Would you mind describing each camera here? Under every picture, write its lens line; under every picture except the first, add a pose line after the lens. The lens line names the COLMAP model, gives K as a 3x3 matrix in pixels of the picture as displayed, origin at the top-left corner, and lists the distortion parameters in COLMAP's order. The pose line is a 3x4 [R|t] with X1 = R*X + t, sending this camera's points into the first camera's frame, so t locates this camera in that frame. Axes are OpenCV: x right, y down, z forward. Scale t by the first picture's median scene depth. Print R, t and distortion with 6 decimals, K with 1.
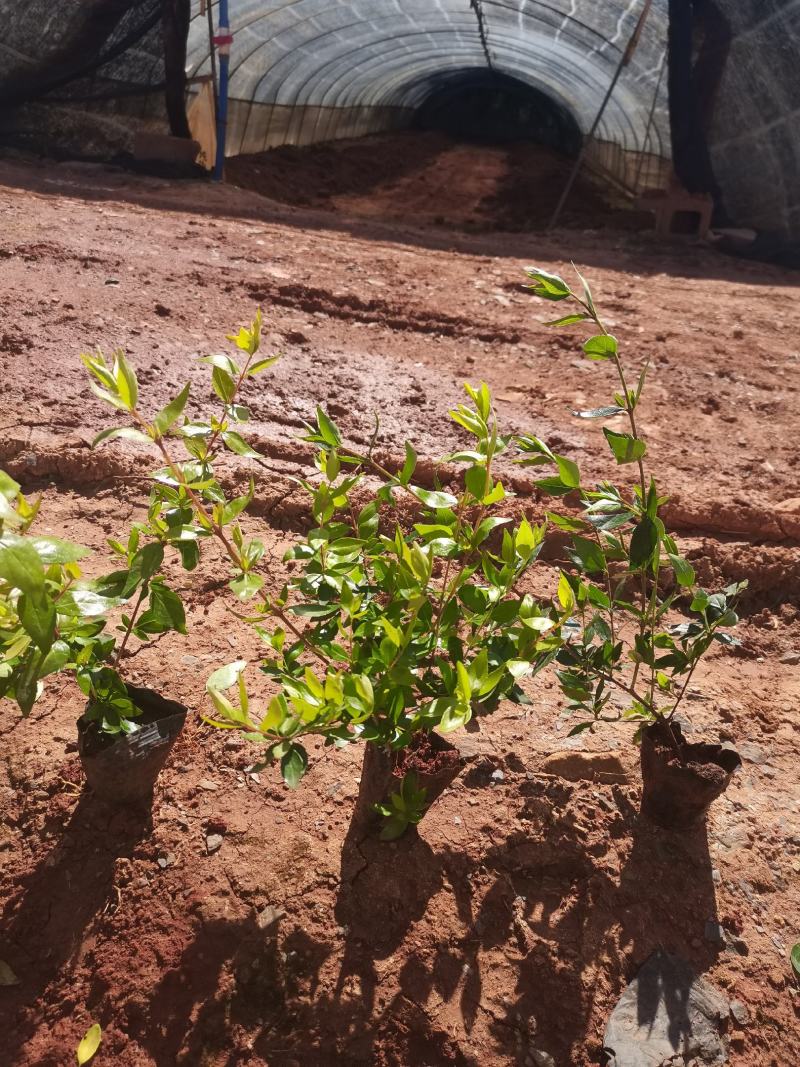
lens RADIAL K [[828.0, 0, 414.2], [0, 828.0, 534.4], [0, 0, 1]] dist [0.030483, -0.025295]
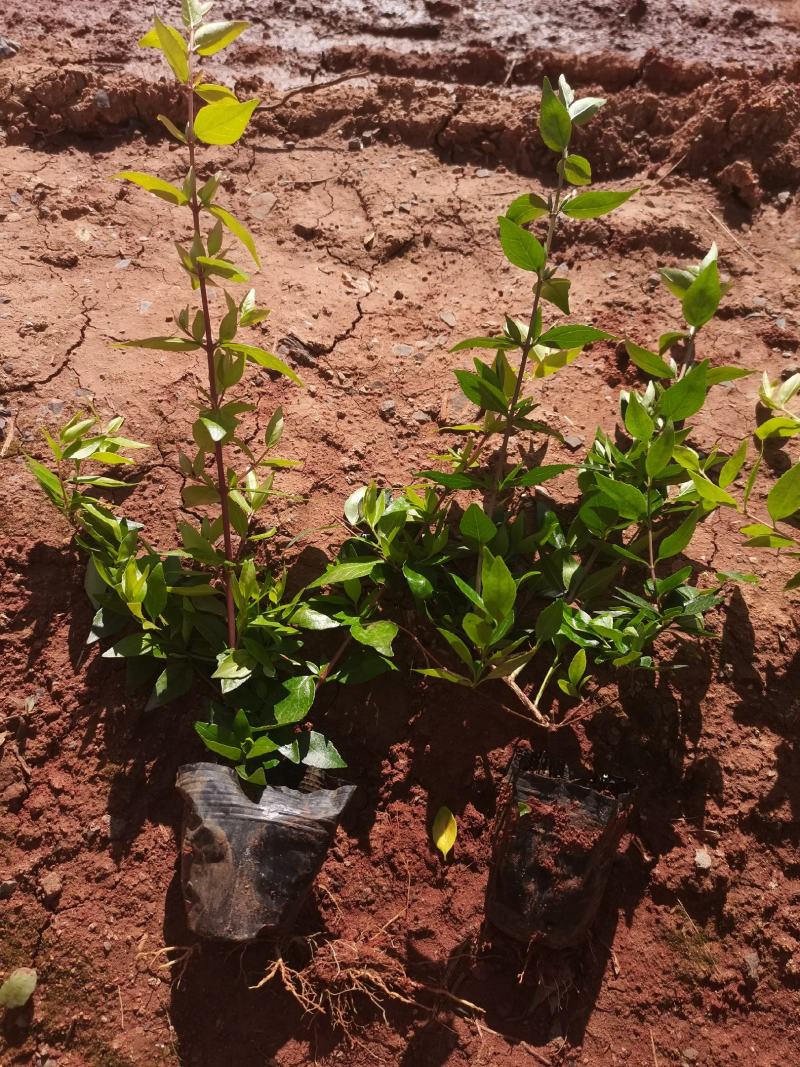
lens RADIAL K [[828.0, 0, 412.8], [0, 828.0, 533.3], [0, 0, 1]] dist [0.030483, -0.025295]
pose [[0.994223, -0.094985, -0.049994, -0.198327], [0.106526, 0.930324, 0.350927, 0.036584], [0.013178, -0.354226, 0.935067, 0.202539]]
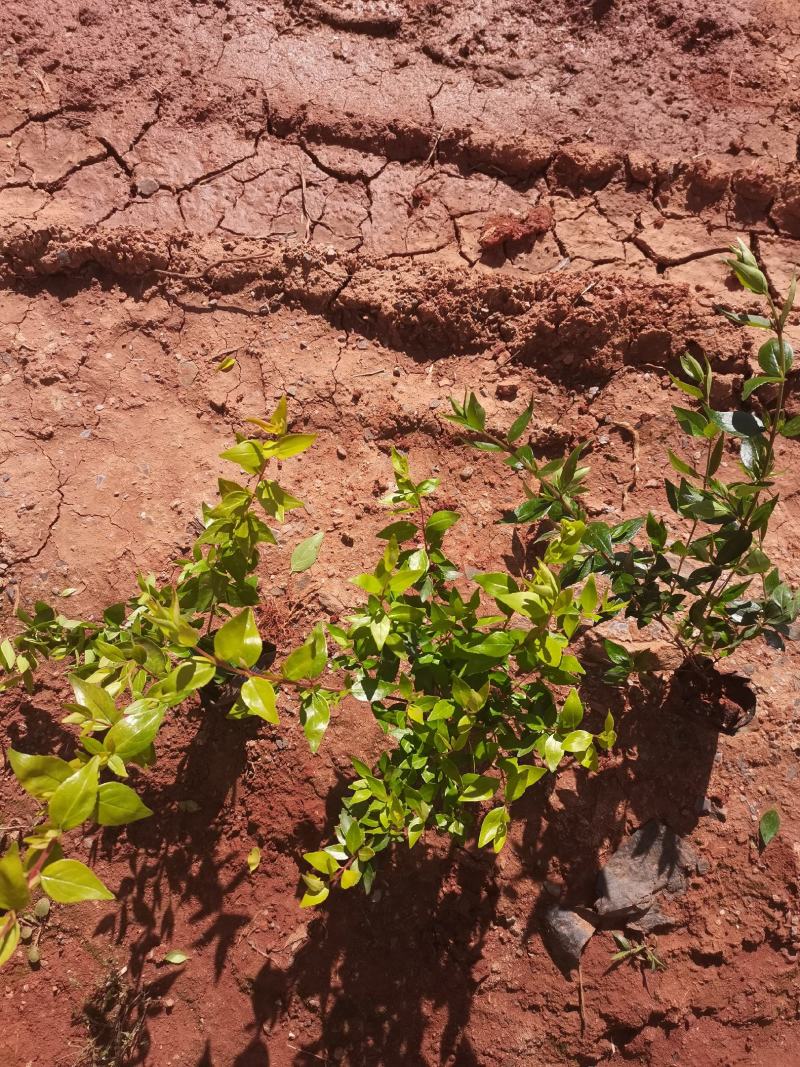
lens RADIAL K [[828.0, 0, 414.0], [0, 828.0, 541.5], [0, 0, 1]] dist [0.030483, -0.025295]
pose [[0.988239, 0.033465, -0.149208, 0.063130], [0.080068, 0.718064, 0.691357, -0.478858], [0.130277, -0.695172, 0.706939, 0.203929]]
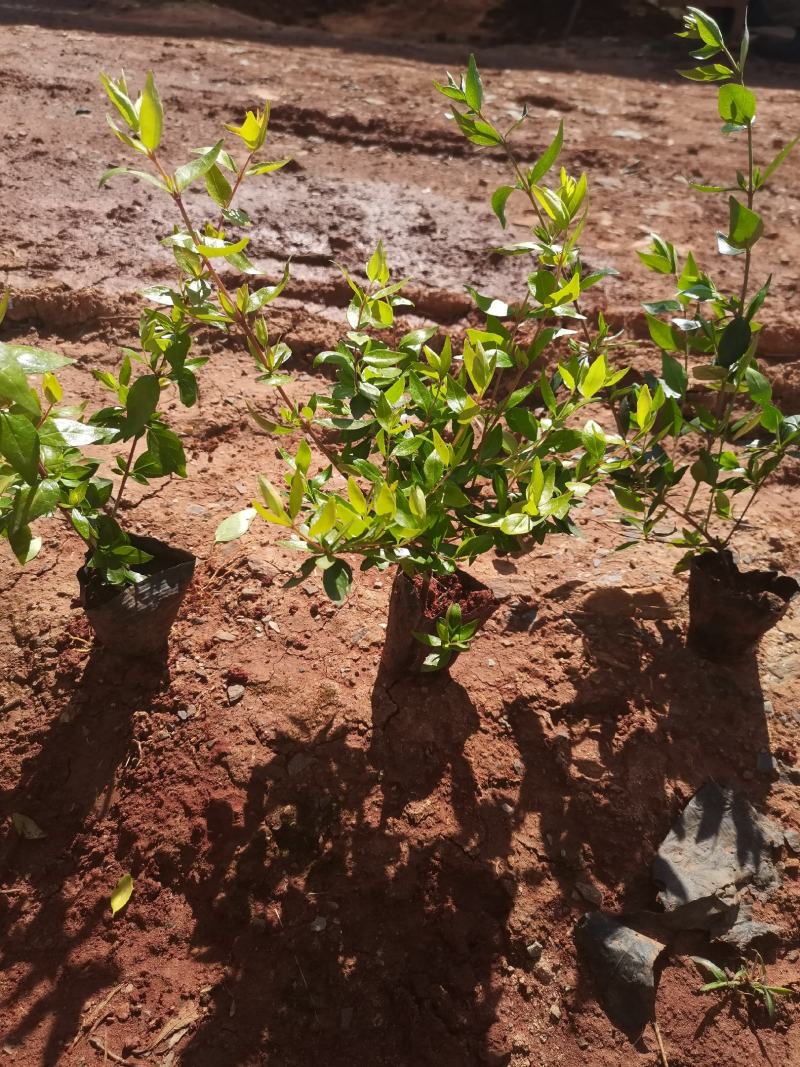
lens RADIAL K [[828.0, 0, 415.4], [0, 828.0, 542.2], [0, 0, 1]] dist [0.030483, -0.025295]
pose [[0.998988, -0.040058, -0.020465, -0.006534], [0.042987, 0.984153, 0.172035, 0.031809], [0.013249, -0.172740, 0.984878, 0.068045]]
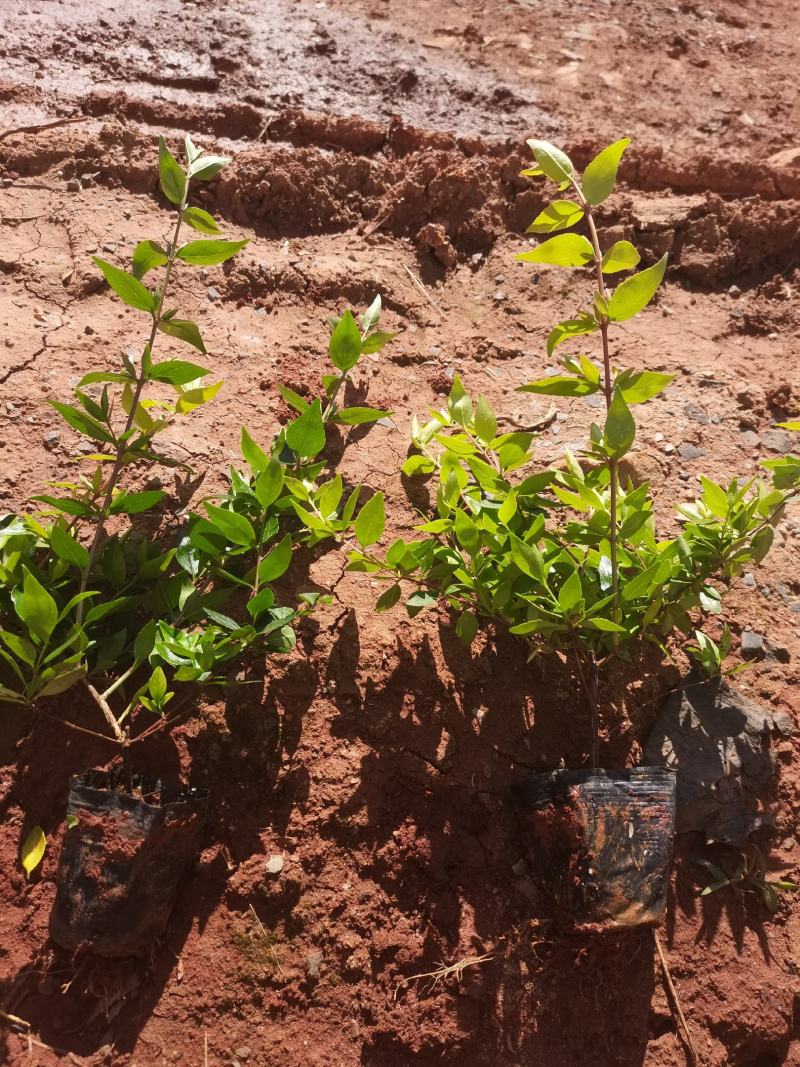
lens RADIAL K [[828.0, 0, 414.1], [0, 828.0, 532.0], [0, 0, 1]] dist [0.030483, -0.025295]
pose [[0.992359, -0.089510, 0.084918, -0.035057], [0.058592, 0.947578, 0.314107, 0.048555], [-0.108582, -0.306731, 0.945582, 0.163835]]
